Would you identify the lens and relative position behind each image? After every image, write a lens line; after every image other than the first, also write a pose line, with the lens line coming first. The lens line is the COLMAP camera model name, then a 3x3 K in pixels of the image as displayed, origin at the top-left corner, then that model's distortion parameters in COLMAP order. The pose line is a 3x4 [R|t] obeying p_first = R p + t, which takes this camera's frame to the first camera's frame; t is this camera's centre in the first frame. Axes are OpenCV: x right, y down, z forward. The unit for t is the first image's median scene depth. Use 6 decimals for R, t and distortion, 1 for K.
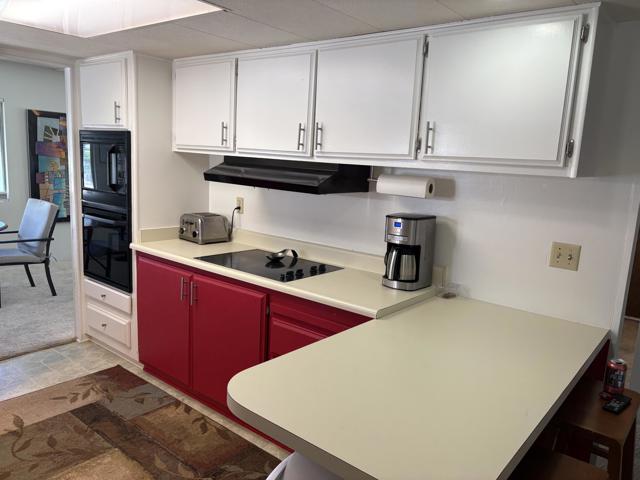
lens RADIAL K [[491.2, 0, 338.0], [0, 491.2, 245.8], [0, 0, 1]] dist [0.041612, -0.040872]
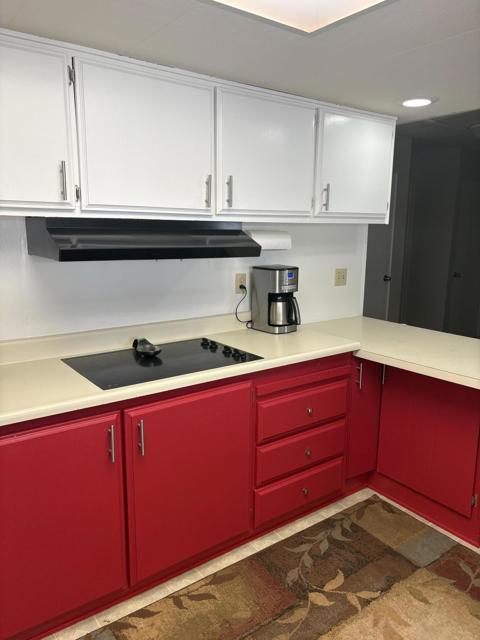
lens RADIAL K [[491.2, 0, 242.9], [0, 491.2, 319.2], [0, 0, 1]] dist [0.041612, -0.040872]
pose [[0.252270, -0.236527, 0.938304, -0.909106], [0.163302, 0.966165, 0.199645, -0.174249], [-0.953778, 0.102863, 0.282360, 0.749869]]
